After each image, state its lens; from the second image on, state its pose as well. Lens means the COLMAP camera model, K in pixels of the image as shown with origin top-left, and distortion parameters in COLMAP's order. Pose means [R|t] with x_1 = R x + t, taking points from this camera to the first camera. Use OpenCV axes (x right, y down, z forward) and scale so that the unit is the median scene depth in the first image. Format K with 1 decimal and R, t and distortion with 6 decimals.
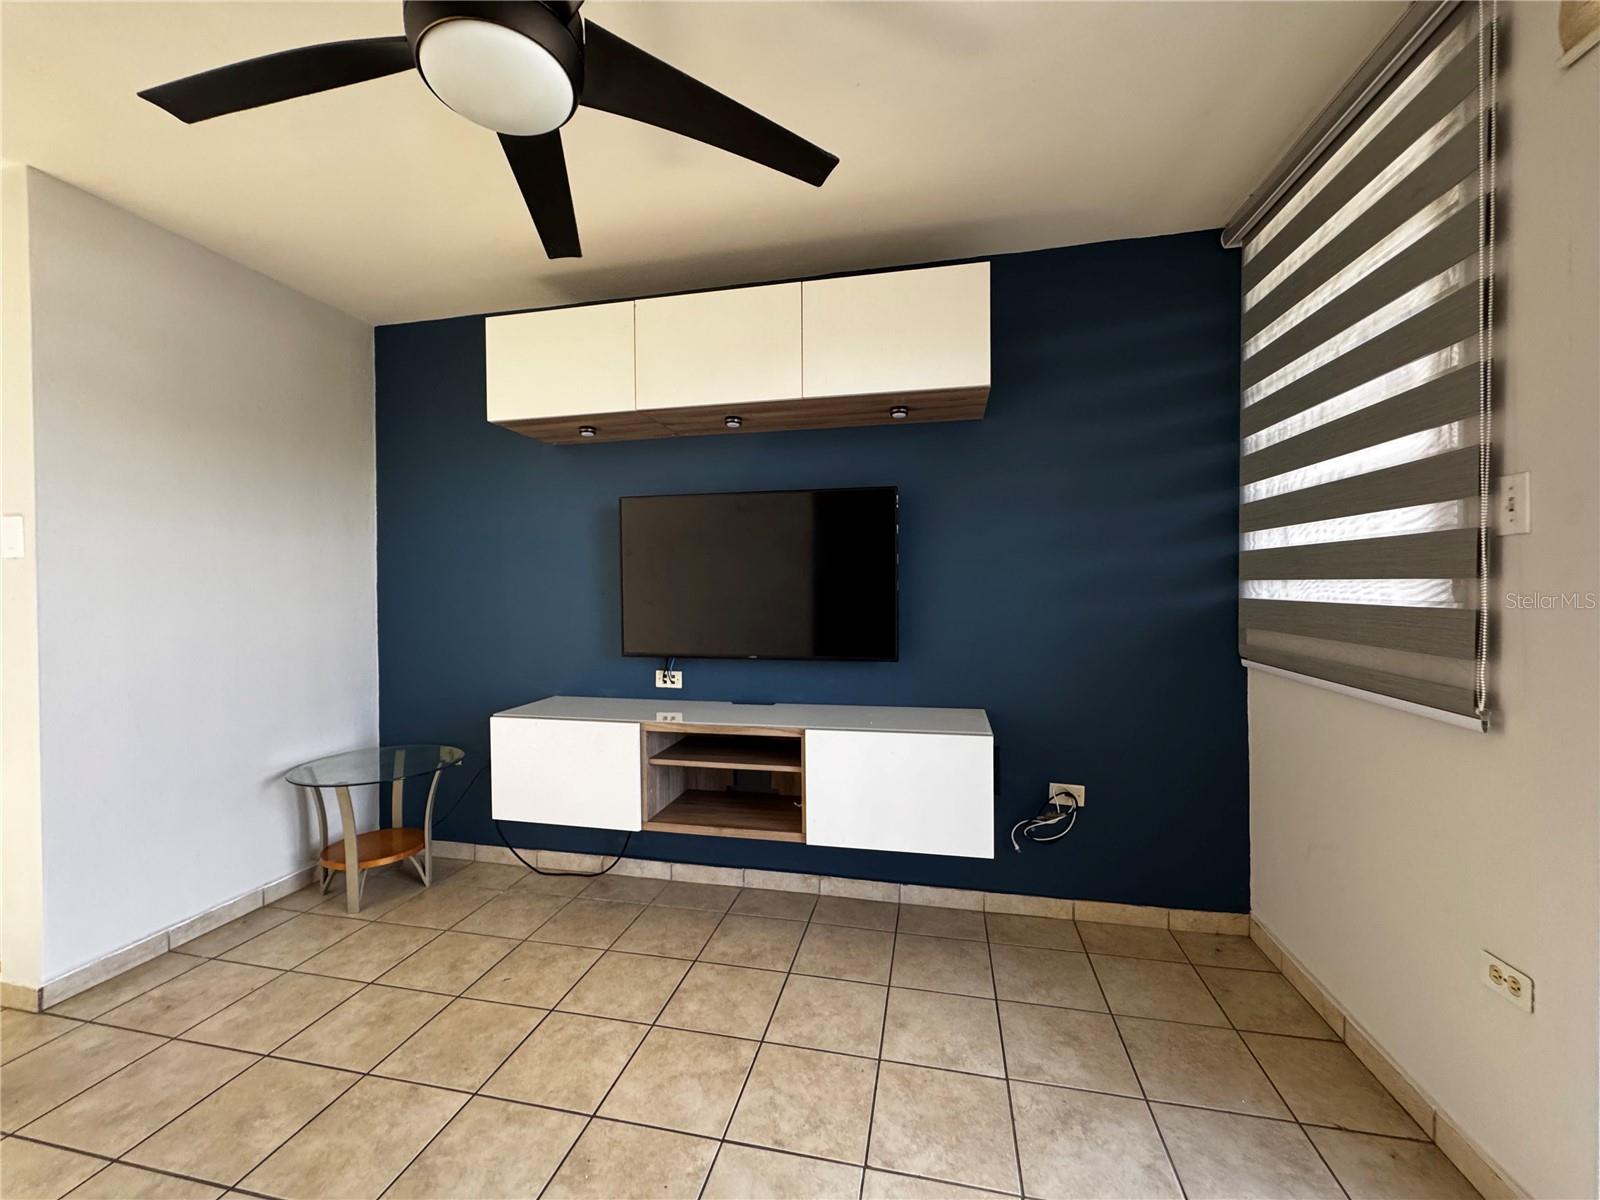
lens RADIAL K [[638.9, 0, 800.0], [0, 638.9, 598.4], [0, 0, 1]] dist [-0.001670, 0.000266]
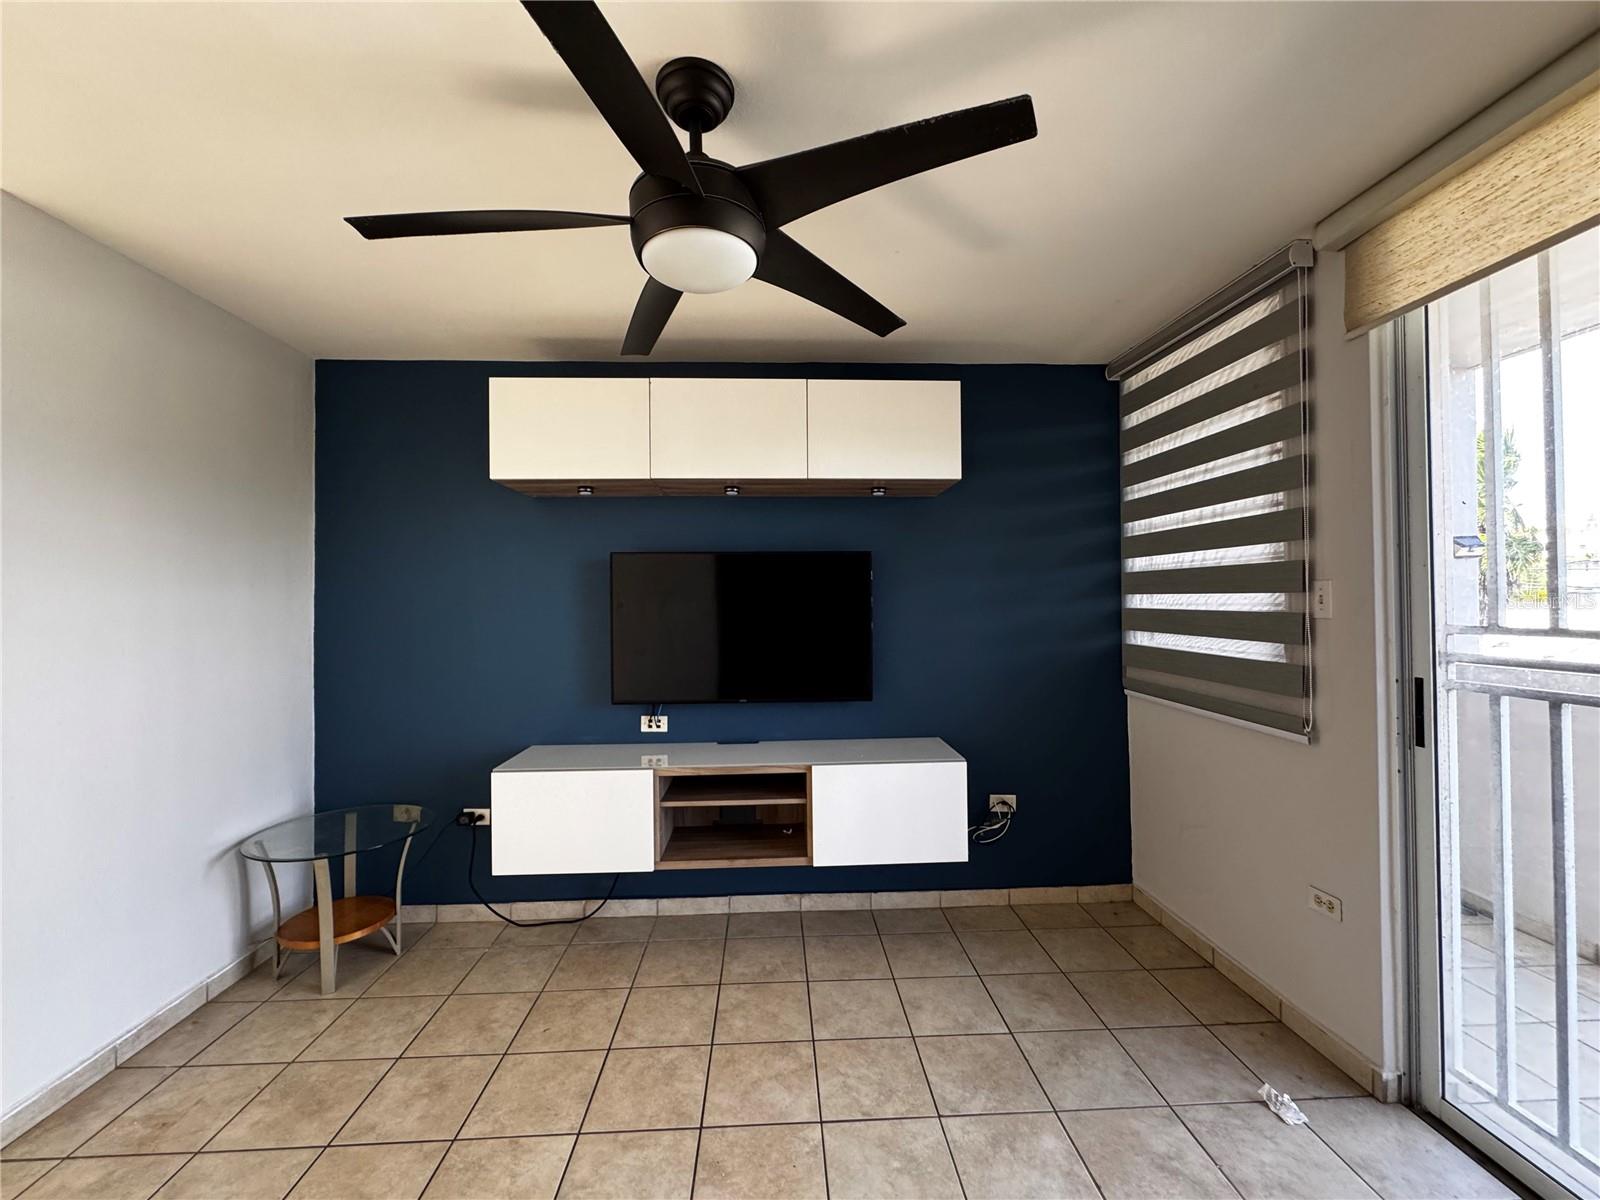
lens RADIAL K [[638.9, 0, 800.0], [0, 638.9, 598.4], [0, 0, 1]] dist [-0.001670, 0.000266]
pose [[0.965679, -0.000024, 0.259739, -0.310333], [0.006363, 0.999702, -0.023564, -0.068550], [-0.259661, 0.024408, 0.965391, -0.111143]]
